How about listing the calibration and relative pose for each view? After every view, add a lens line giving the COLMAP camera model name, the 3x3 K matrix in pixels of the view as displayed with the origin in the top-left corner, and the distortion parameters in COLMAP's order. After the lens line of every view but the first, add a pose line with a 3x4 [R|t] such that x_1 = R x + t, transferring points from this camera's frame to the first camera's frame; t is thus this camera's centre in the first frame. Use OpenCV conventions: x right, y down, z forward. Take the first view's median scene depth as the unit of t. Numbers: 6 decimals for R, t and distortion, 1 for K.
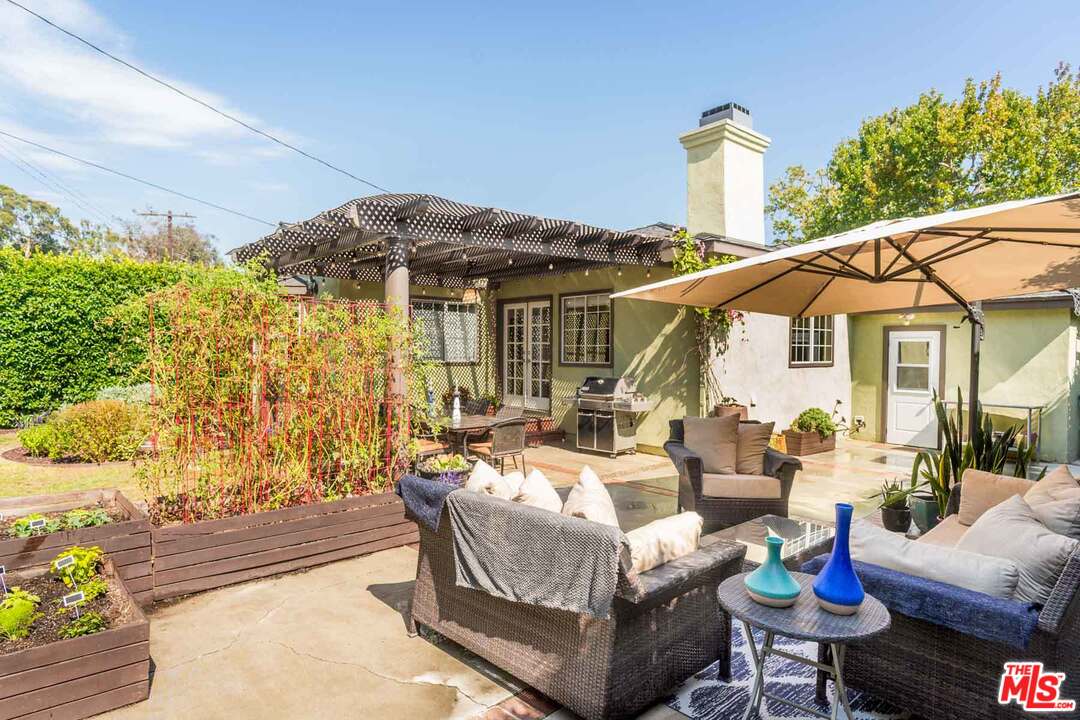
lens RADIAL K [[633.3, 0, 540.0], [0, 633.3, 360.0], [0, 0, 1]] dist [-0.003138, 0.000777]
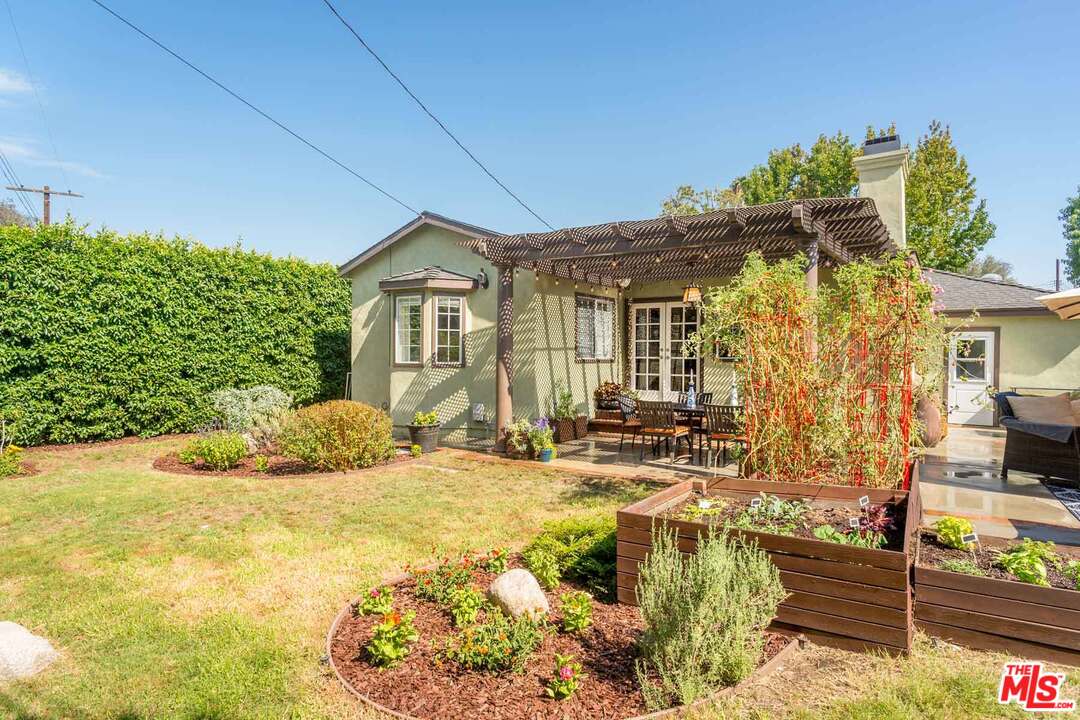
lens RADIAL K [[633.3, 0, 540.0], [0, 633.3, 360.0], [0, 0, 1]] dist [-0.003138, 0.000777]
pose [[0.959130, -0.005181, 0.282917, -0.487670], [0.007750, 0.999938, -0.007963, 0.011282], [-0.282858, 0.009830, 0.959111, 0.046952]]
